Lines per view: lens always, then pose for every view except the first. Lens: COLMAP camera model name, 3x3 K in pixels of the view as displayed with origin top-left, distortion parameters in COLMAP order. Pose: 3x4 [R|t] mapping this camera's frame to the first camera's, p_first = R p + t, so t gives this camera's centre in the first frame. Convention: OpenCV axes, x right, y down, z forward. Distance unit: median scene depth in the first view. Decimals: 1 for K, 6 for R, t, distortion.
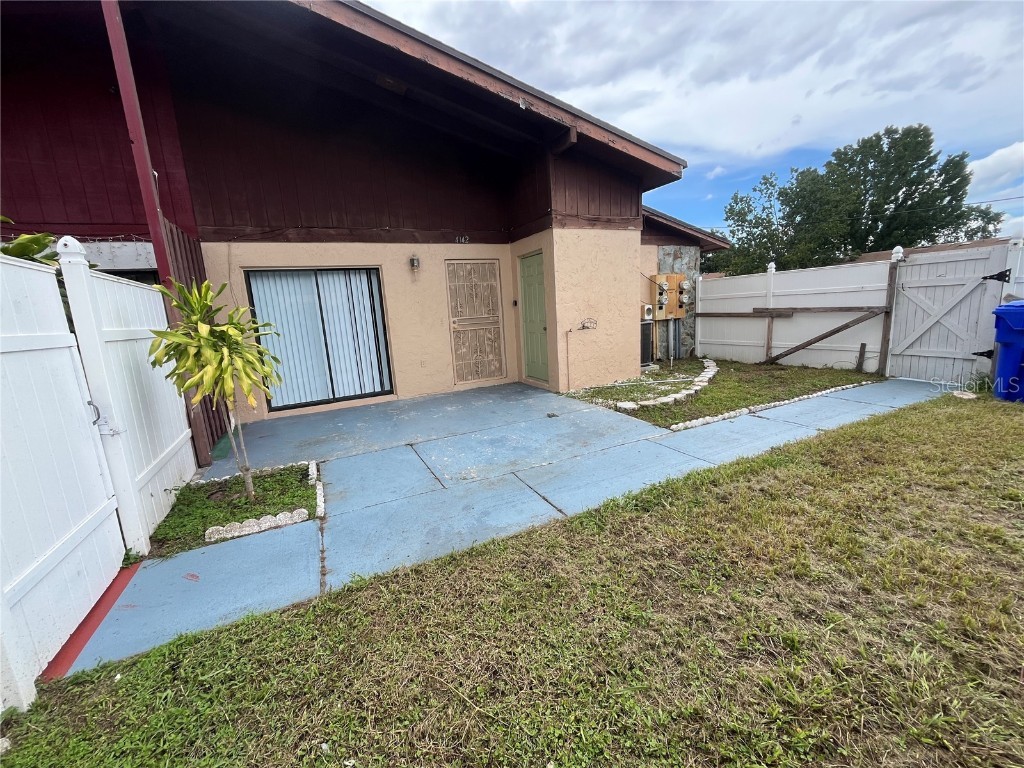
lens RADIAL K [[414.2, 0, 510.7], [0, 414.2, 385.1], [0, 0, 1]] dist [0.000515, -0.000138]
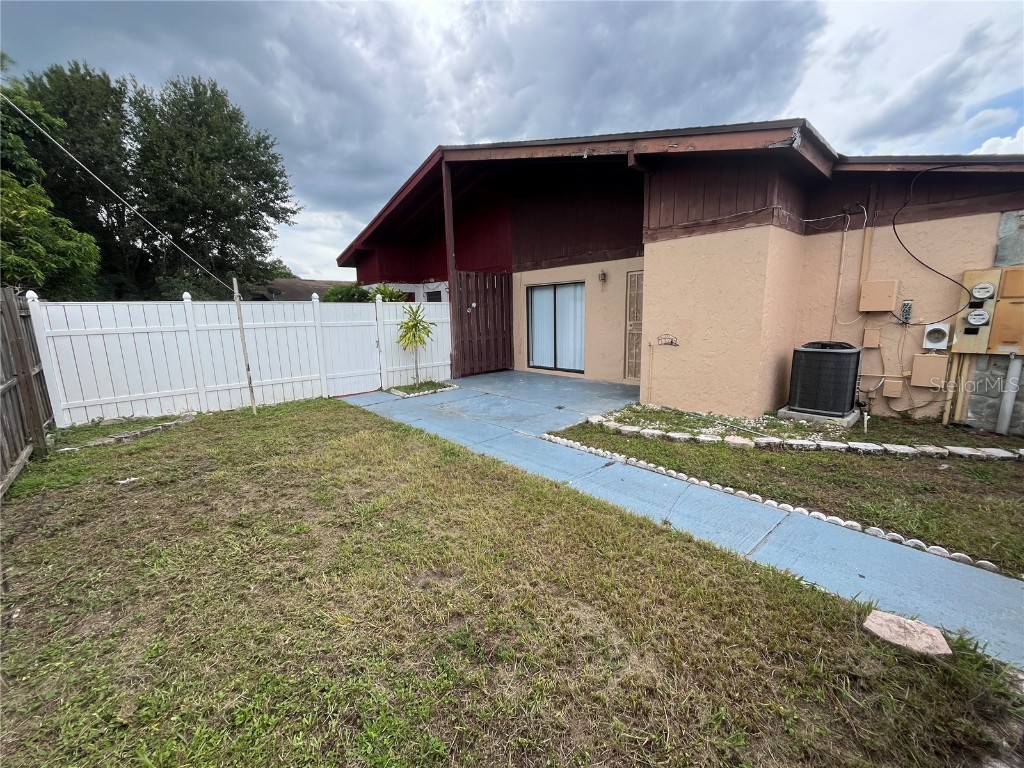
lens RADIAL K [[414.2, 0, 510.5], [0, 414.2, 384.5], [0, 0, 1]] dist [0.000515, -0.000138]
pose [[0.275412, 0.222117, -0.935314, 1.049099], [-0.171560, 0.968679, 0.179523, -0.166653], [0.945894, 0.111020, 0.304892, 0.406479]]
